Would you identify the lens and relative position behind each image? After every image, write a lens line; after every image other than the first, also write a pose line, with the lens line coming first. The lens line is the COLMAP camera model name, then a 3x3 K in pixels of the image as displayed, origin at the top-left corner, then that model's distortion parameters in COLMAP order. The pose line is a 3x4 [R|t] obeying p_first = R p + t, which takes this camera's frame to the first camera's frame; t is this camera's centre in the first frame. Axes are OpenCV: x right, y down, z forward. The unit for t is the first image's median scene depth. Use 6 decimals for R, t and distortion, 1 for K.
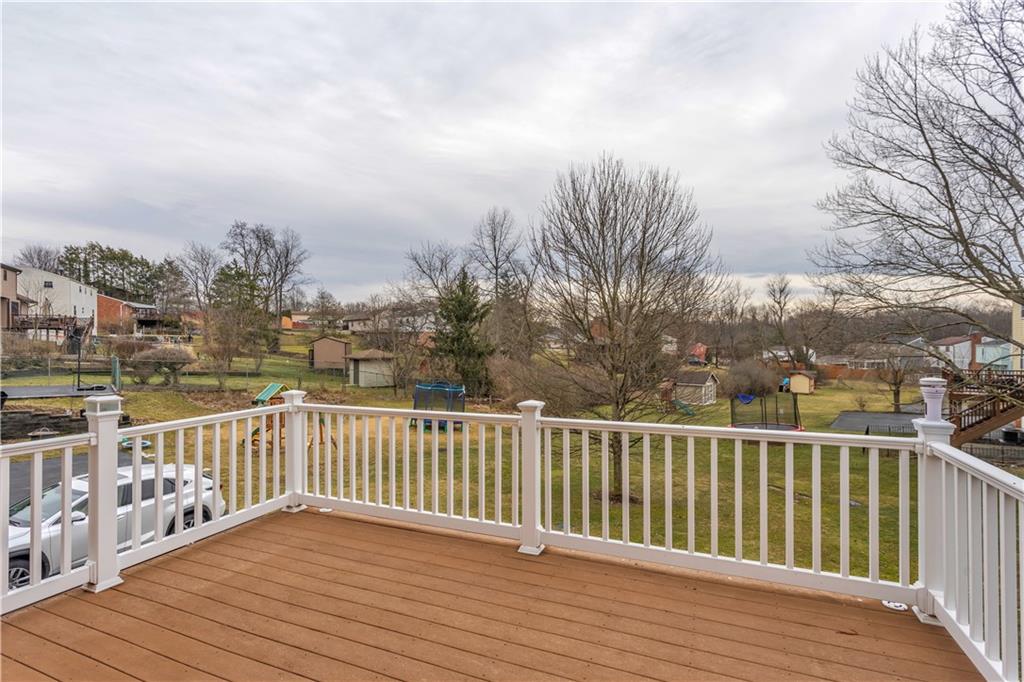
lens RADIAL K [[498.7, 0, 514.0], [0, 498.7, 339.8], [0, 0, 1]] dist [-0.010021, 0.007378]
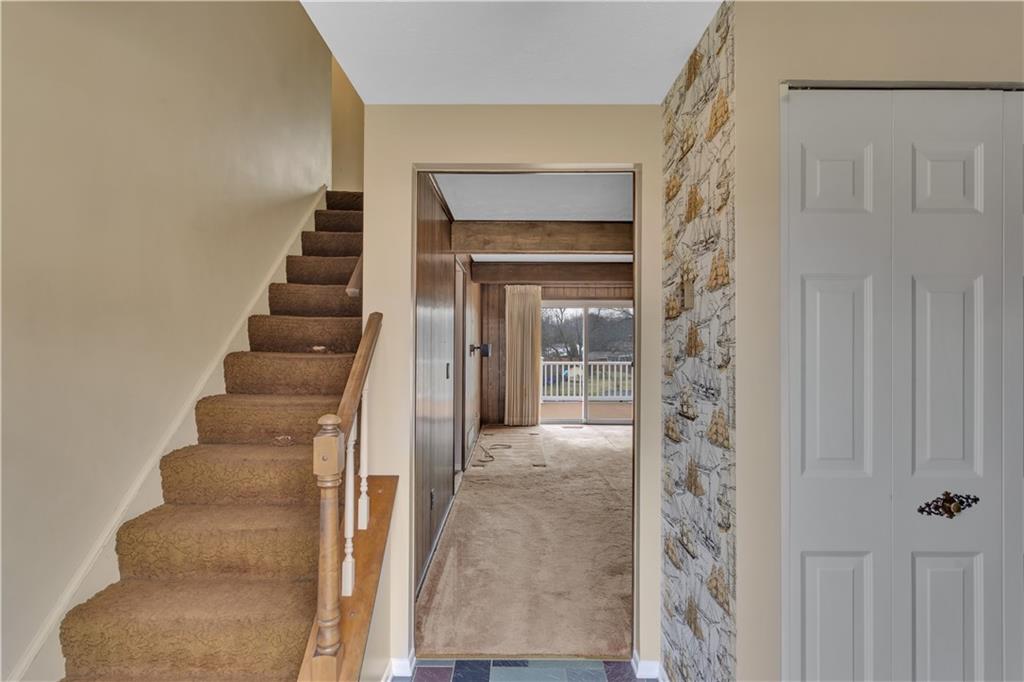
lens RADIAL K [[498.7, 0, 514.0], [0, 498.7, 339.8], [0, 0, 1]] dist [-0.010021, 0.007378]
pose [[0.917865, 0.008784, 0.396795, -1.421099], [-0.010444, 0.999943, 0.002023, 0.020636], [-0.396755, -0.006001, 0.917905, -1.858007]]
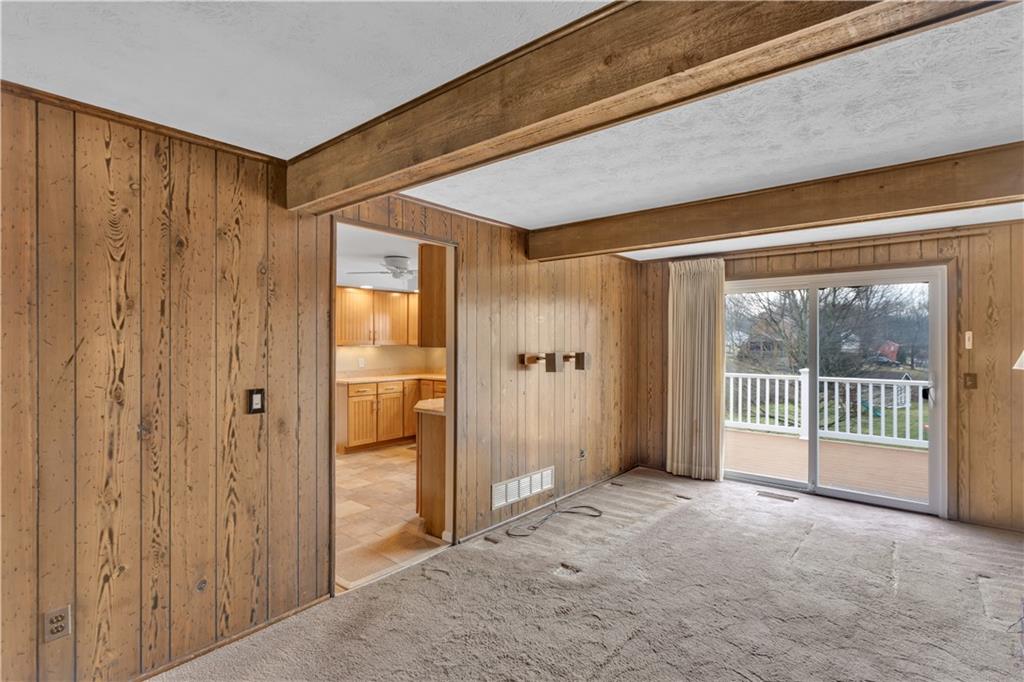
lens RADIAL K [[498.7, 0, 514.0], [0, 498.7, 339.8], [0, 0, 1]] dist [-0.010021, 0.007378]
pose [[0.958766, 0.001144, -0.284195, -0.595069], [0.000263, 0.999988, 0.004912, 0.003476], [0.284197, -0.004784, 0.958754, -1.358031]]
